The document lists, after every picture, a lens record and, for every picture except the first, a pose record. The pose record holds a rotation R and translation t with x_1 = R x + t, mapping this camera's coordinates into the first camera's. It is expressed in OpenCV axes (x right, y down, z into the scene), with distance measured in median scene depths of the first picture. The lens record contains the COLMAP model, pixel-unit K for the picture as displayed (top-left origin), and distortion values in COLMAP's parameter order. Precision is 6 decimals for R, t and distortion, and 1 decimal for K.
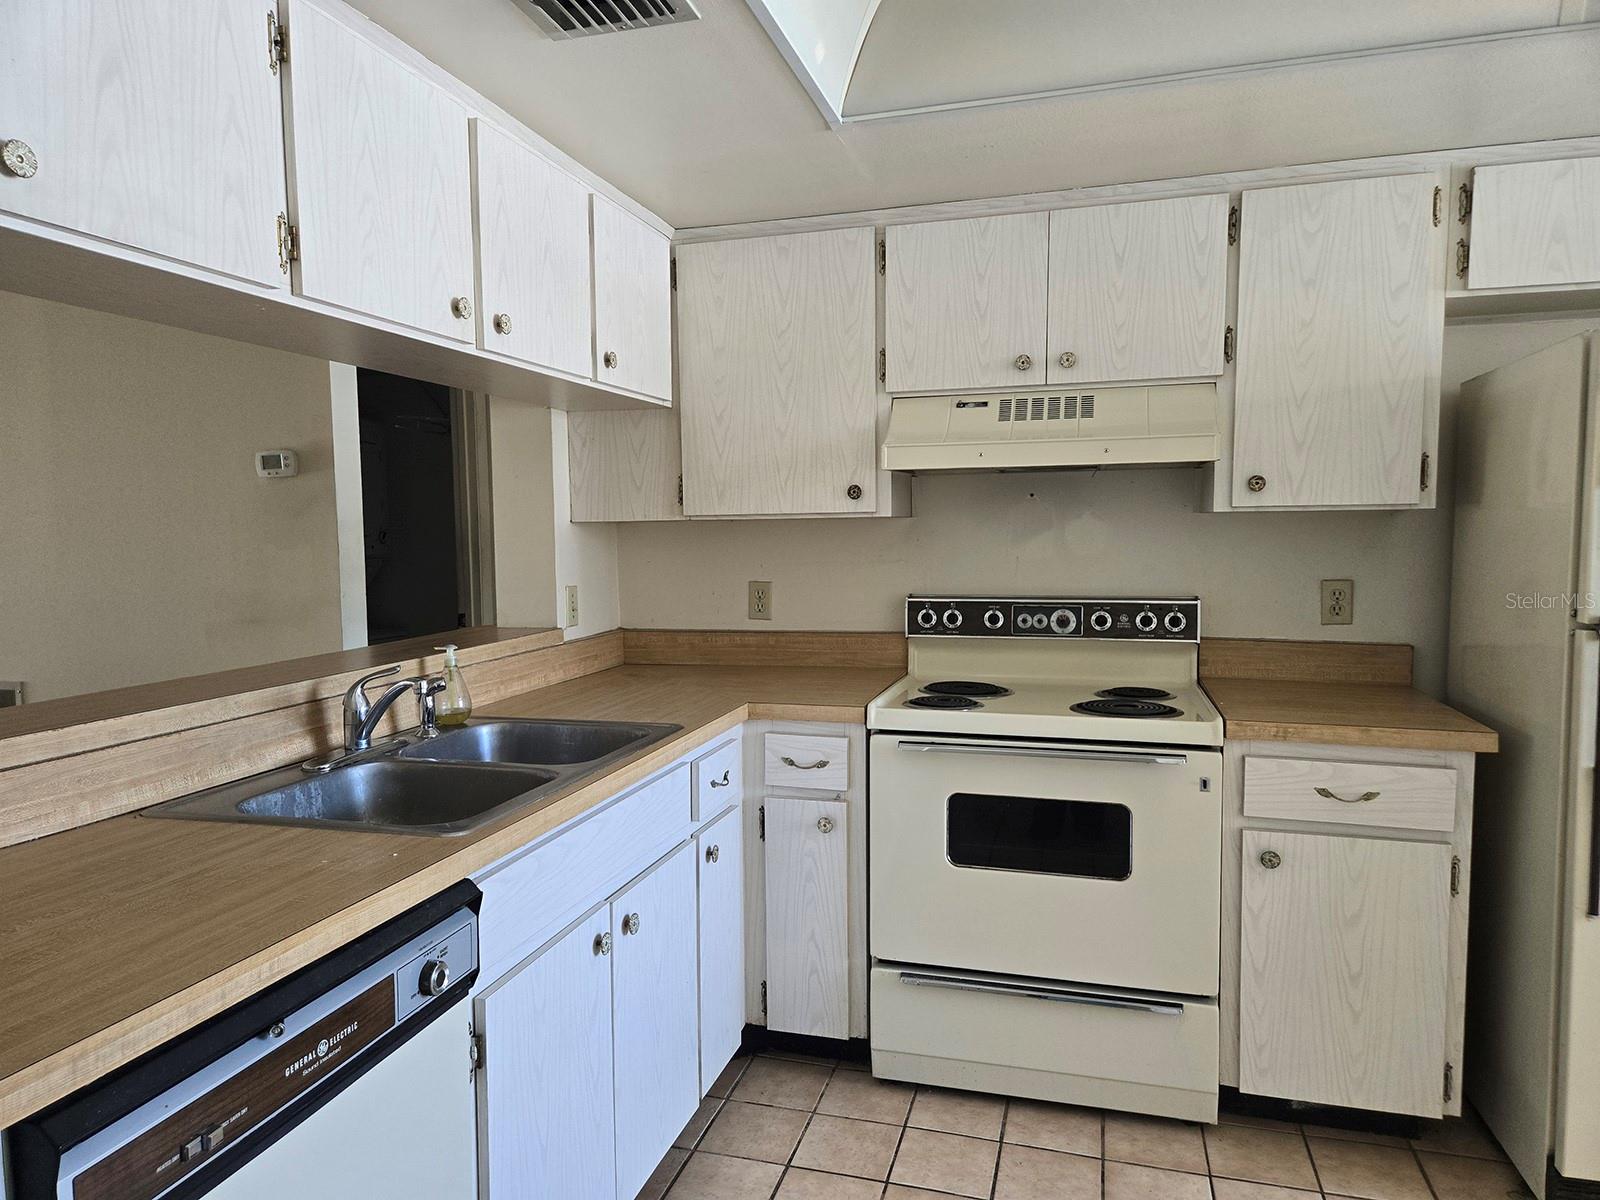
lens RADIAL K [[1075.3, 0, 769.2], [0, 1075.3, 610.3], [0, 0, 1]] dist [0.060886, -0.044177]
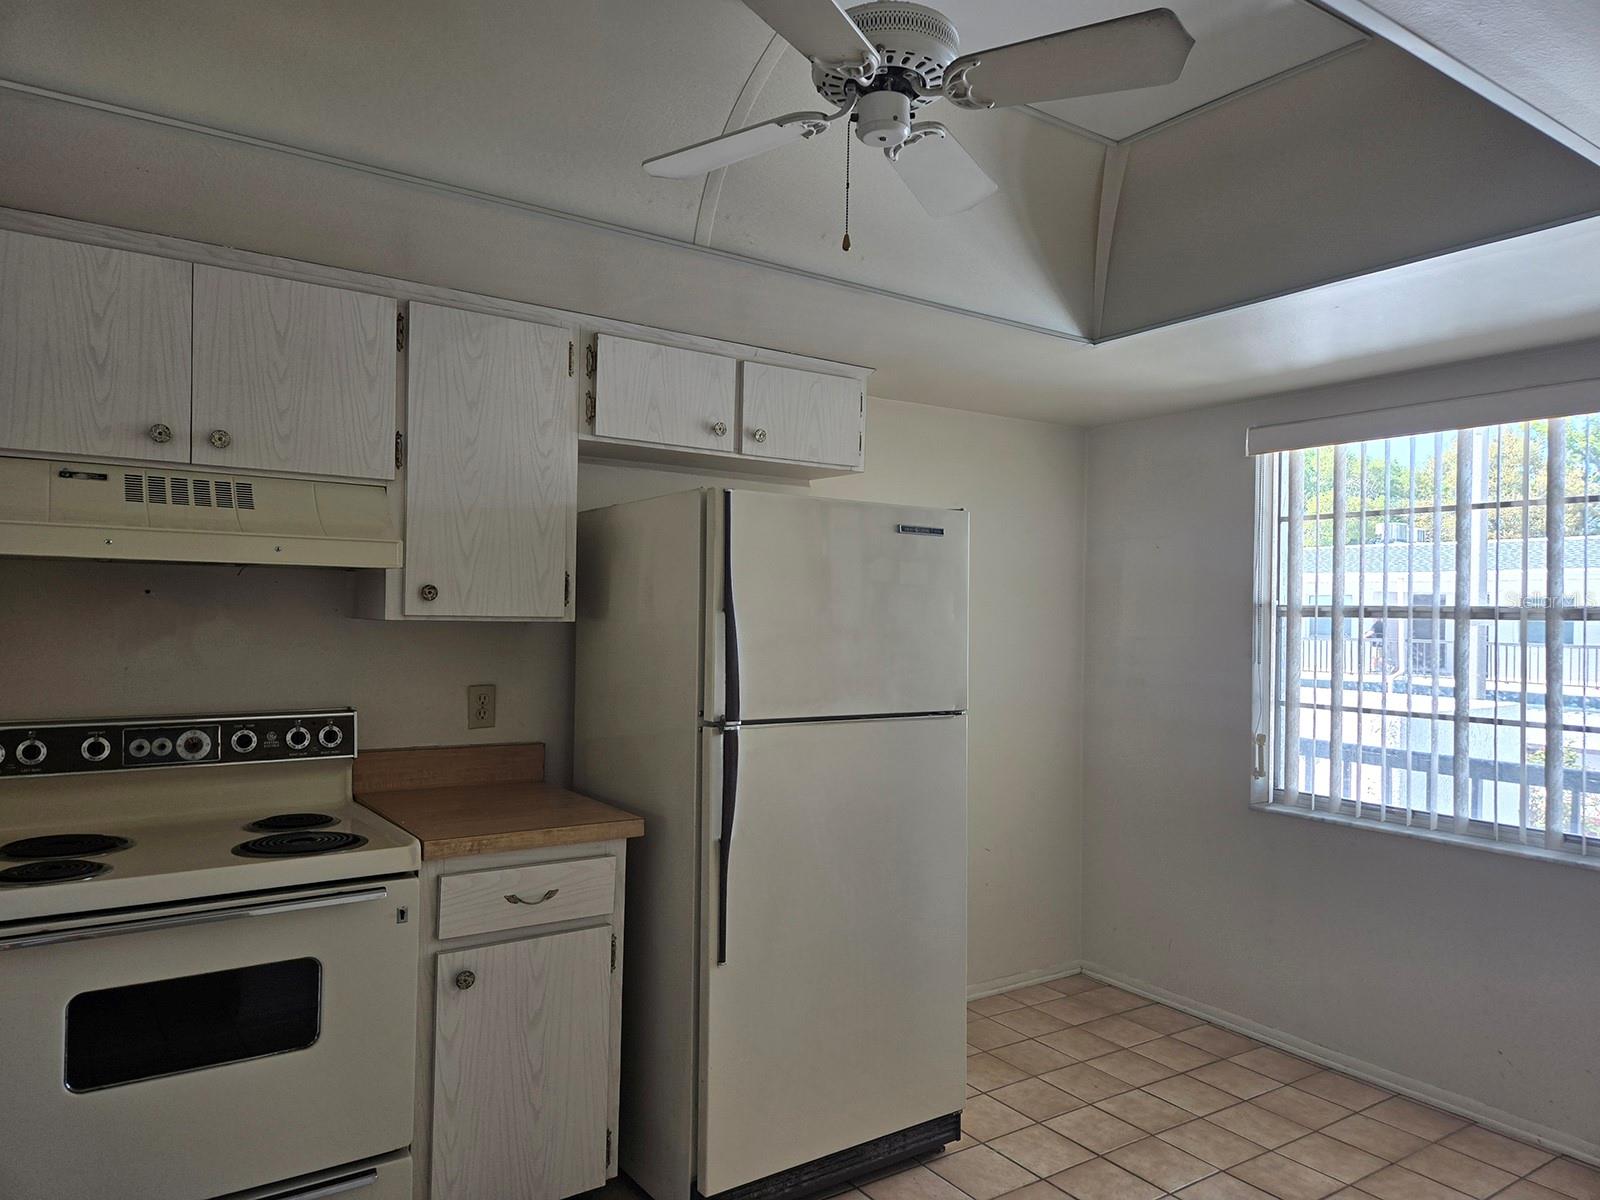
lens RADIAL K [[1075.3, 0, 800.3], [0, 1075.3, 605.3], [0, 0, 1]] dist [0.060886, -0.044177]
pose [[0.623312, 0.024825, 0.781579, -0.108509], [0.039574, 0.997214, -0.063235, -0.028609], [-0.780971, 0.070345, 0.620593, 0.120318]]
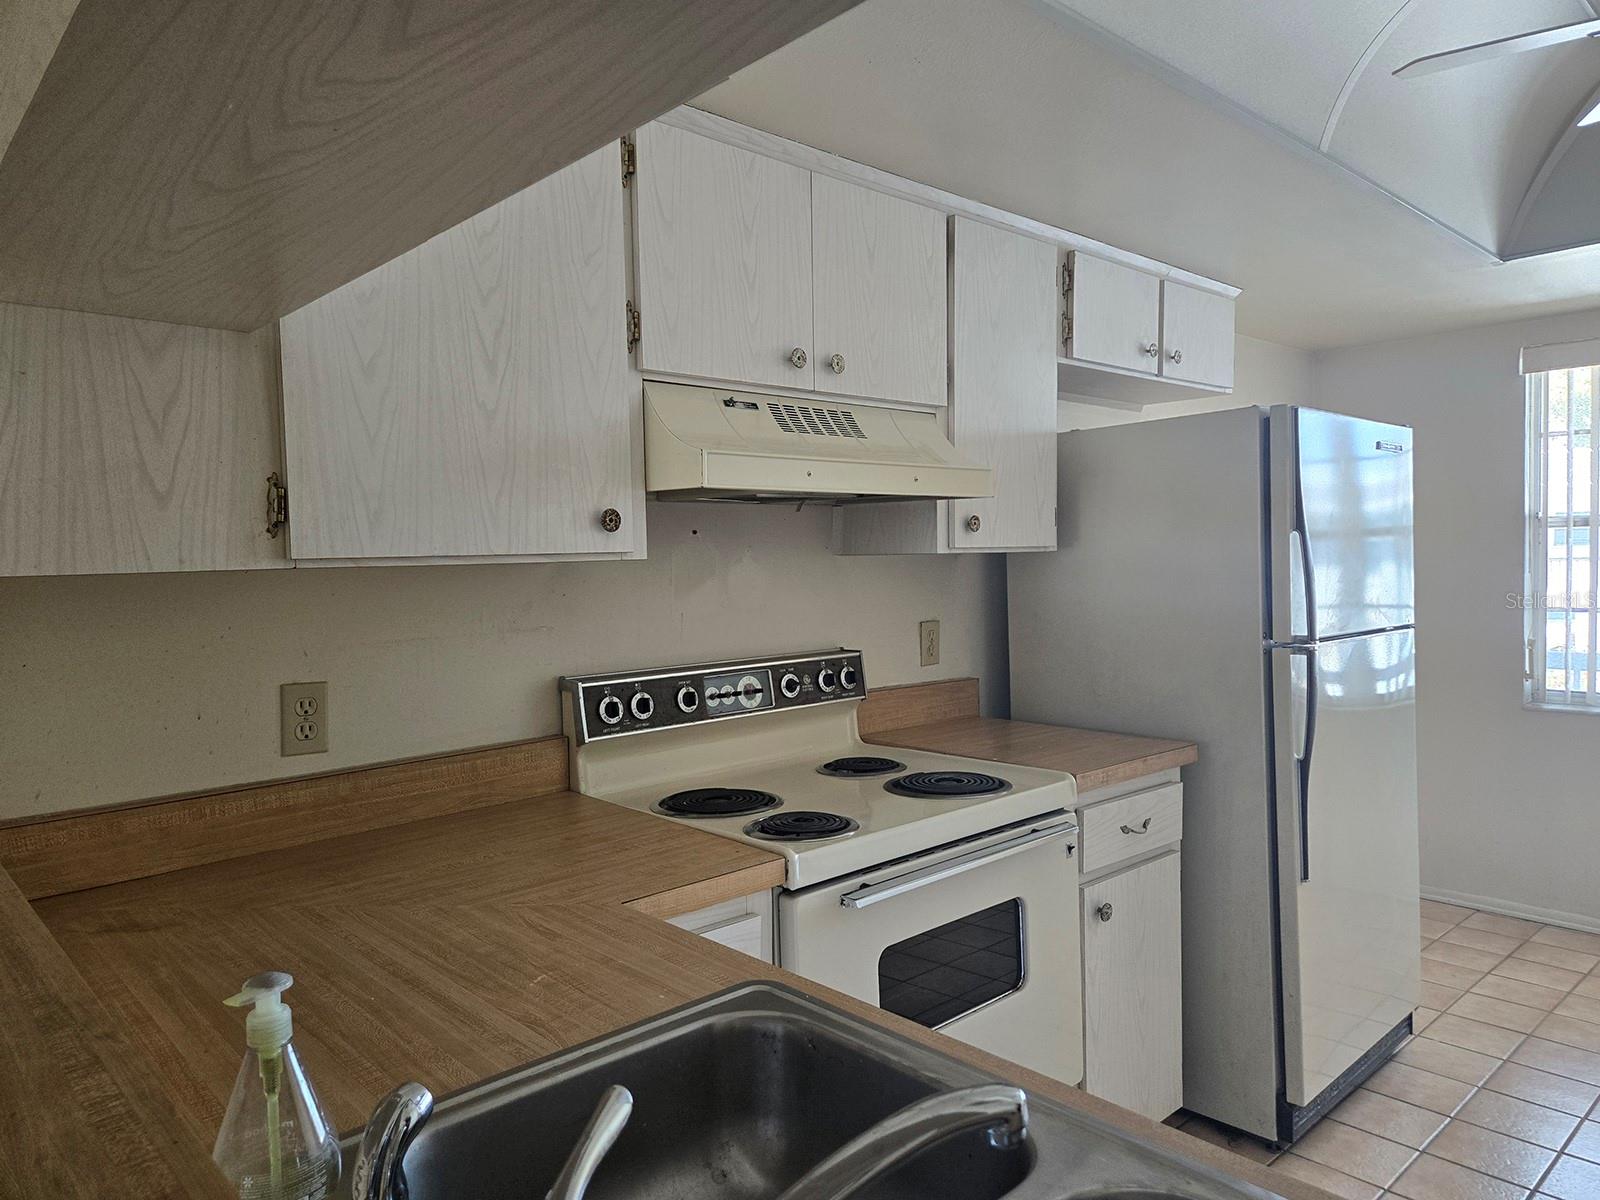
lens RADIAL K [[1075.3, 0, 795.9], [0, 1075.3, 597.9], [0, 0, 1]] dist [0.060886, -0.044177]
pose [[0.505055, -0.034810, 0.862385, -0.437269], [0.082609, 0.996549, -0.008154, -0.055355], [-0.859125, 0.075359, 0.506187, 0.641702]]
